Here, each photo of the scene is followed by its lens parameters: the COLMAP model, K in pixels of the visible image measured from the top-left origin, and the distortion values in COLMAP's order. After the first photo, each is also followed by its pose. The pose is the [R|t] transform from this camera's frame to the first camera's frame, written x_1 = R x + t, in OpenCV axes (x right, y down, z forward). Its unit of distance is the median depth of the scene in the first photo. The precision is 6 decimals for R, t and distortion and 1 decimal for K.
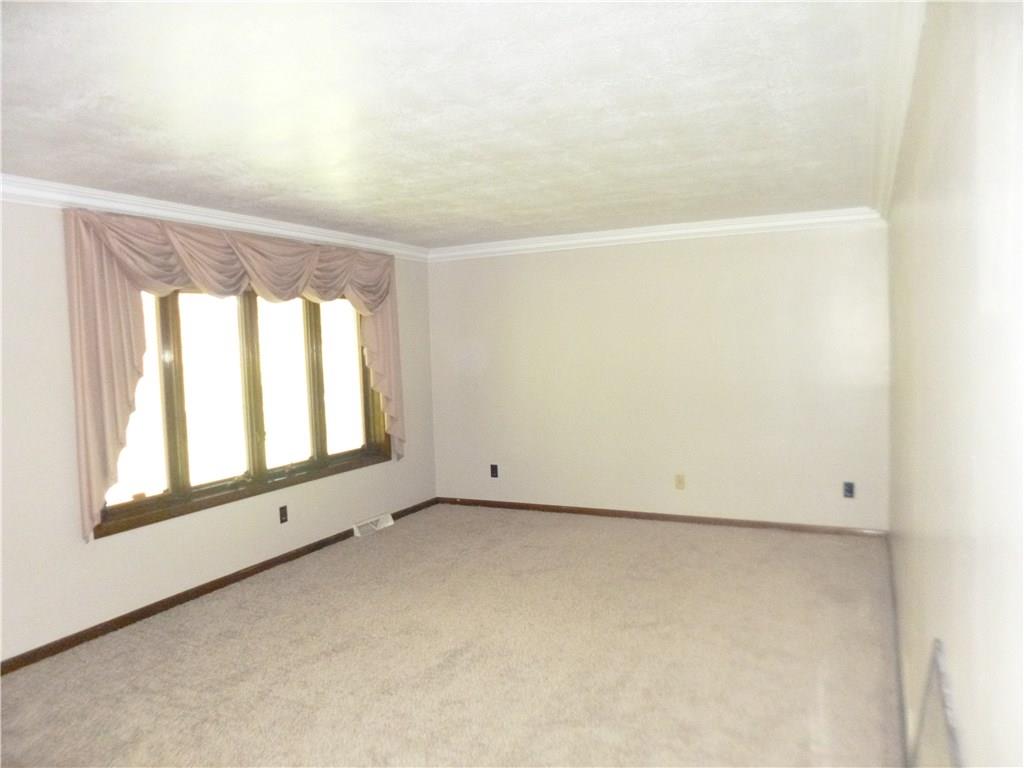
lens RADIAL K [[724.9, 0, 515.2], [0, 724.9, 380.3], [0, 0, 1]] dist [-0.036512, 0.020098]
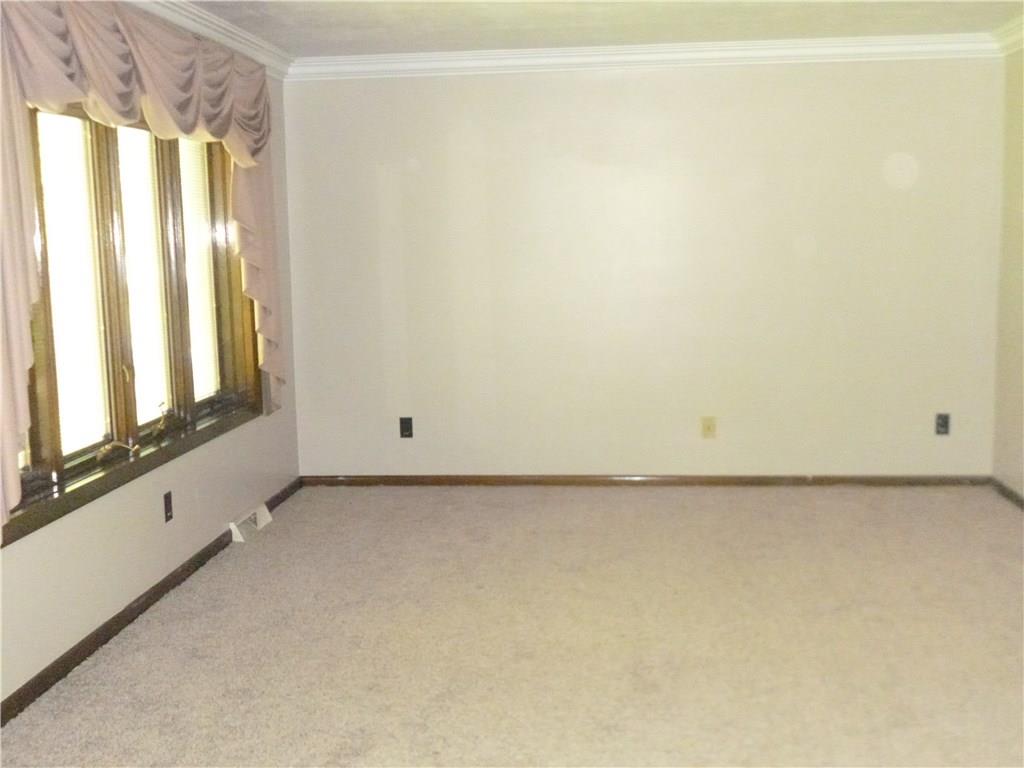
lens RADIAL K [[1193.6, 0, 511.1], [0, 1193.6, 385.9], [0, 0, 1]] dist [-0.024698, 0.000000]
pose [[0.940925, -0.034308, 0.336872, -0.334697], [0.011277, 0.997477, 0.070087, 0.022607], [-0.338427, -0.062148, 0.938938, 0.014398]]
